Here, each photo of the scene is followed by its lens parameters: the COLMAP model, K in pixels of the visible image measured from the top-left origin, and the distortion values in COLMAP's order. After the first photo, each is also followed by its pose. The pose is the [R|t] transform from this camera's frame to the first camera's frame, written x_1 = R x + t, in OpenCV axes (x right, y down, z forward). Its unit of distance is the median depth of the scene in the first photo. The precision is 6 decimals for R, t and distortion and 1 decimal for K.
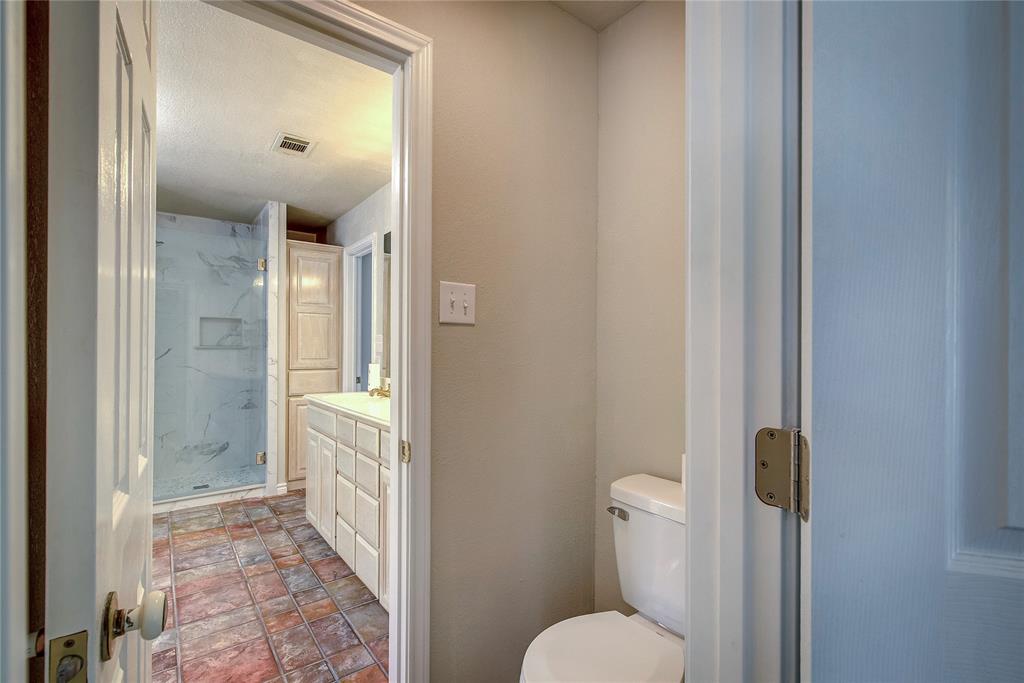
lens RADIAL K [[462.2, 0, 516.8], [0, 462.2, 346.5], [0, 0, 1]] dist [-0.000656, -0.000205]
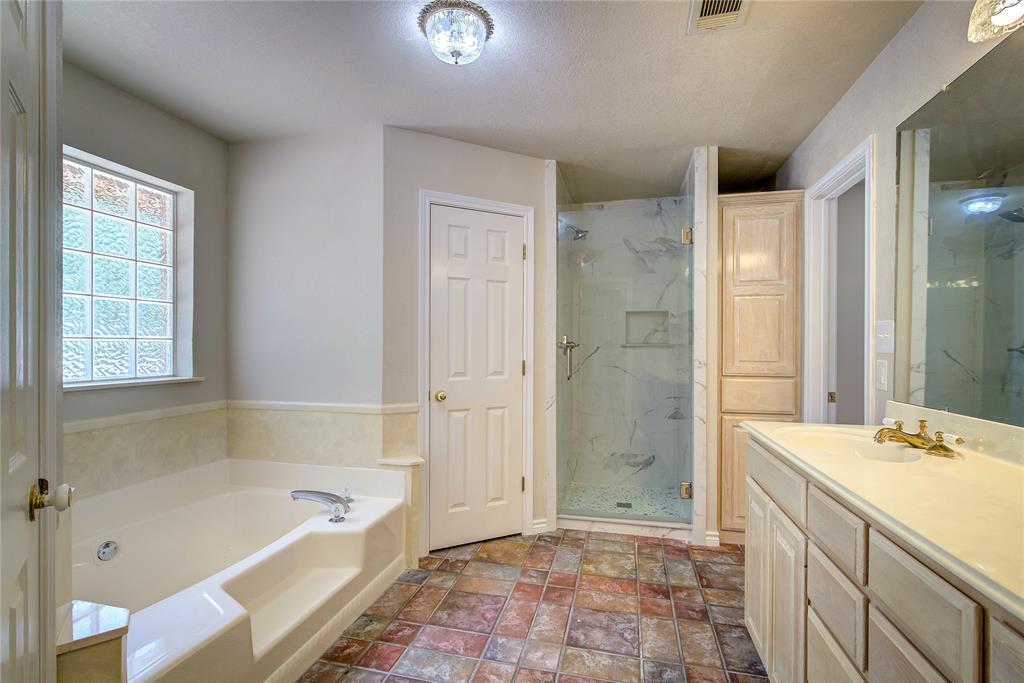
lens RADIAL K [[462.2, 0, 516.8], [0, 462.2, 346.5], [0, 0, 1]] dist [-0.000656, -0.000205]
pose [[0.627576, 0.000115, -0.778555, -0.134457], [0.002287, 0.999995, 0.001992, 0.002246], [0.778552, -0.003031, 0.627573, 0.303012]]
